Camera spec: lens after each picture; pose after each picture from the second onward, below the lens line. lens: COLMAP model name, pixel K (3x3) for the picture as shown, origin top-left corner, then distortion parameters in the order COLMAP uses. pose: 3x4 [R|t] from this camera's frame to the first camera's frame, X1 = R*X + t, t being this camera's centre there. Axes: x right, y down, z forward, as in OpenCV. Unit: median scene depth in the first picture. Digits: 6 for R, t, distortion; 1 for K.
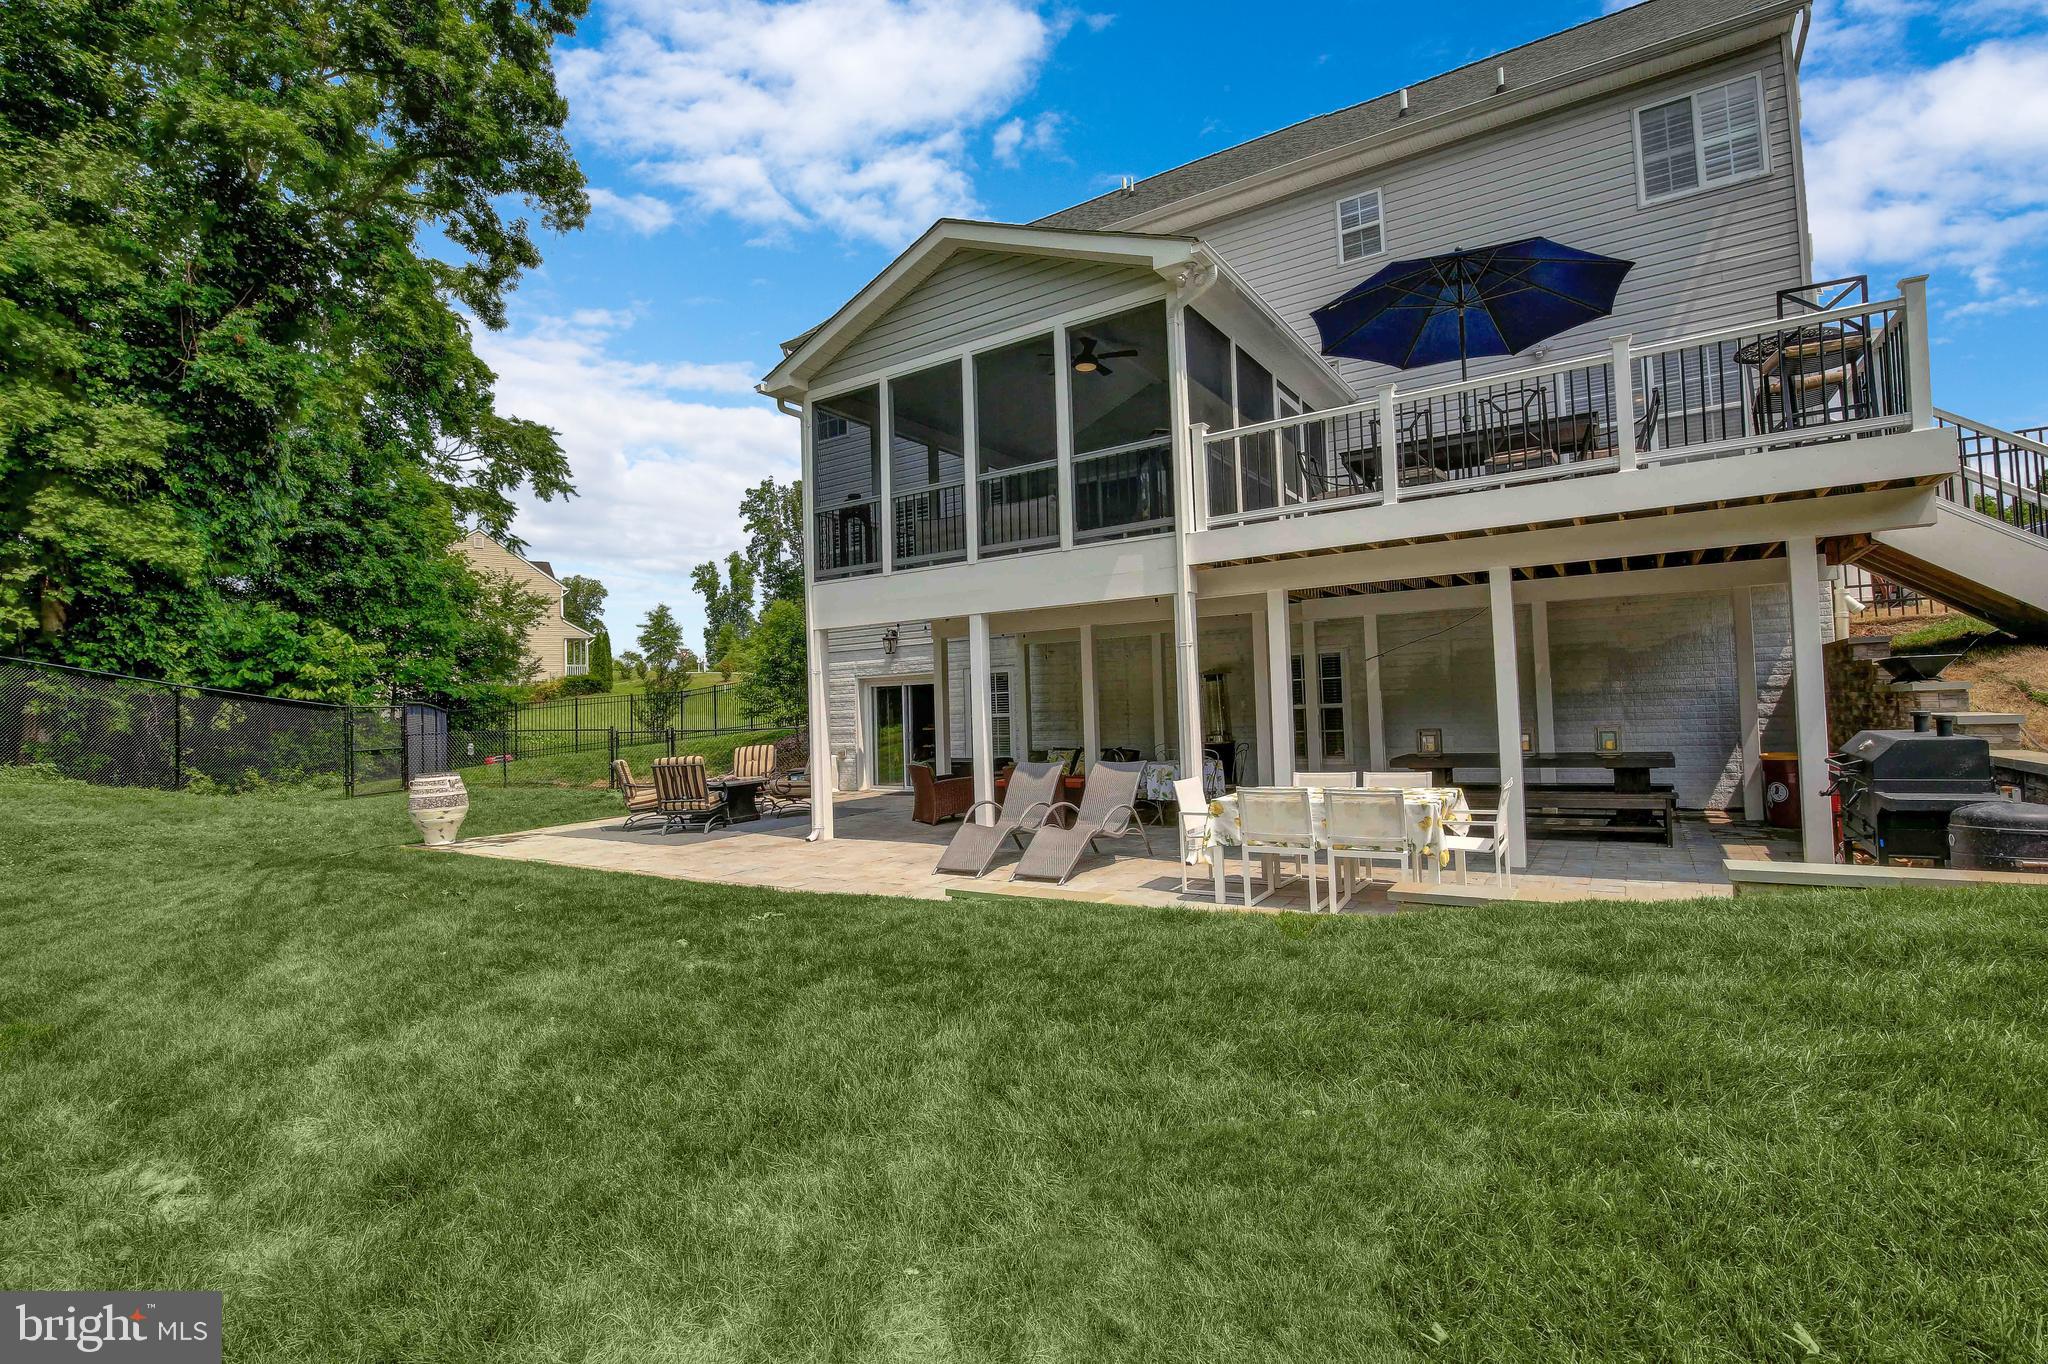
lens RADIAL K [[941.5, 0, 1011.0], [0, 941.5, 686.5], [0, 0, 1]] dist [-0.033062, 0.006142]
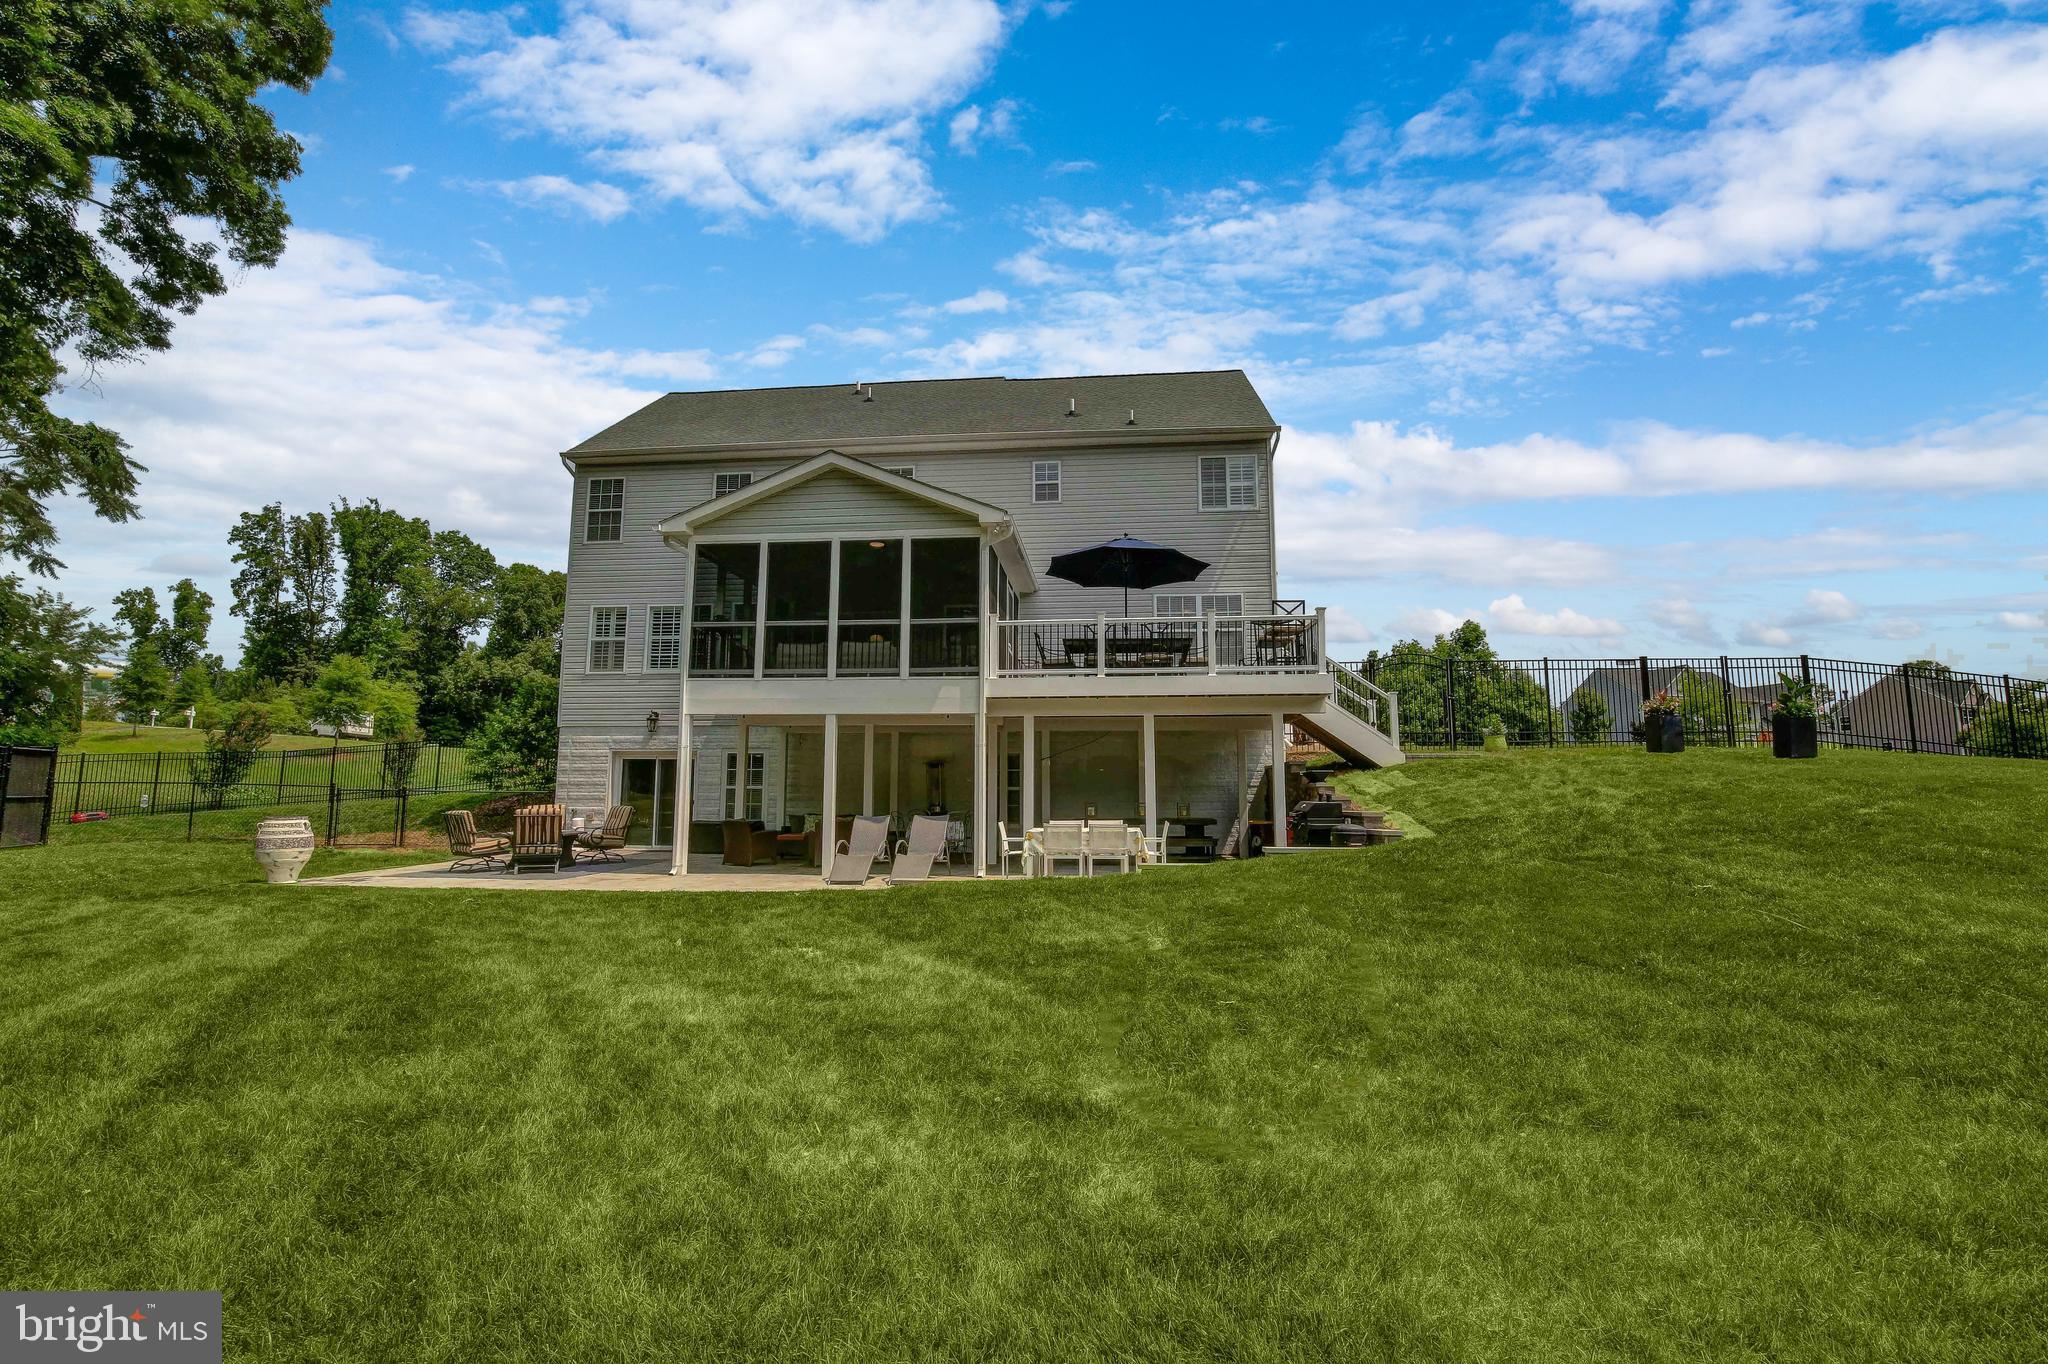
lens RADIAL K [[941.5, 0, 1010.4], [0, 941.5, 689.0], [0, 0, 1]] dist [-0.033062, 0.006142]
pose [[0.886394, 0.088136, 0.454465, -0.440975], [-0.044835, 0.993438, -0.105214, 0.025717], [-0.460756, 0.072885, 0.884529, -0.415847]]
